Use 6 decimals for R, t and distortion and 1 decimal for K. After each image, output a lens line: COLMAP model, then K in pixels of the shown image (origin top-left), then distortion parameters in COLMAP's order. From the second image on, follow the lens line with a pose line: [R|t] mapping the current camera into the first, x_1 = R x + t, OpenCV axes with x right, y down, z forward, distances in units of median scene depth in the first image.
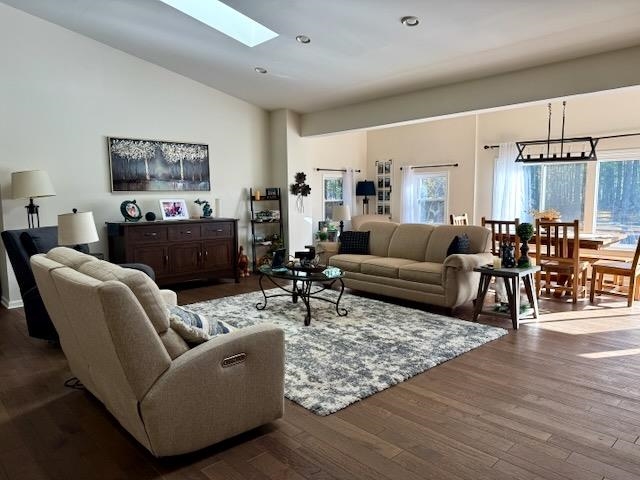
lens RADIAL K [[441.7, 0, 320.0], [0, 441.7, 240.0], [0, 0, 1]] dist [0.125434, -0.000843]
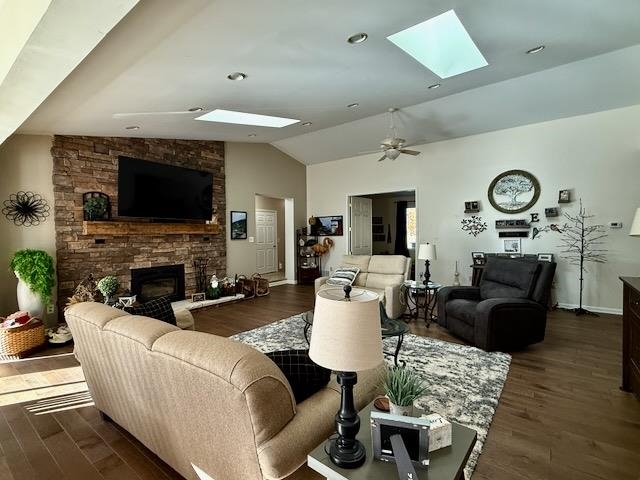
lens RADIAL K [[305.9, 0, 321.4], [0, 305.9, 240.0], [0, 0, 1]] dist [0.003829, 0.001230]
pose [[-0.984910, 0.022307, -0.171622, 0.093659], [0.001809, 0.992931, 0.118678, -0.130970], [0.173057, 0.116576, -0.977988, 1.190407]]
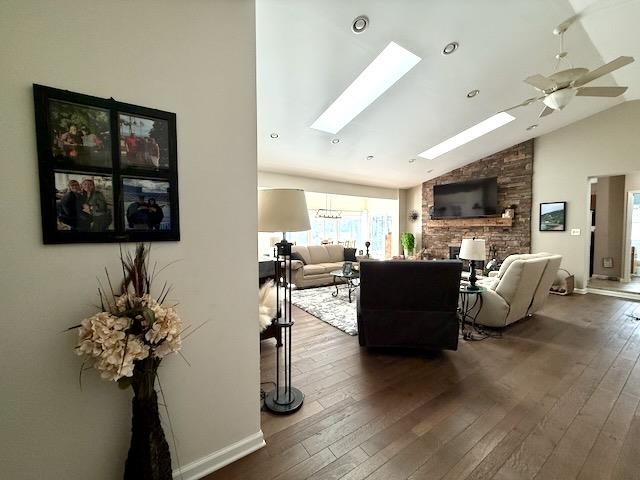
lens RADIAL K [[259.8, 0, 320.0], [0, 259.8, 240.0], [0, 0, 1]] dist [0.000128, -0.000360]
pose [[0.164314, -0.029491, 0.985967, -0.806614], [0.096705, 0.995219, 0.013651, -0.065324], [-0.981656, 0.093105, 0.166380, 0.720830]]
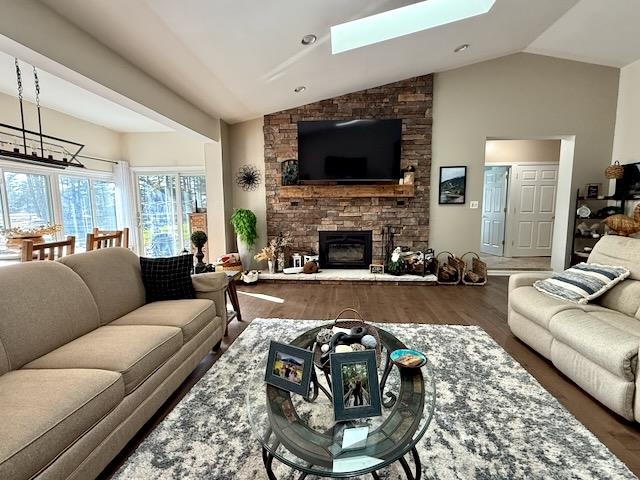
lens RADIAL K [[305.9, 0, 321.4], [0, 305.9, 240.0], [0, 0, 1]] dist [0.003829, 0.001230]
pose [[-0.668218, -0.067173, 0.740927, -0.179430], [0.084799, 0.982548, 0.165556, -0.076405], [-0.739117, 0.173457, -0.650860, 0.883869]]
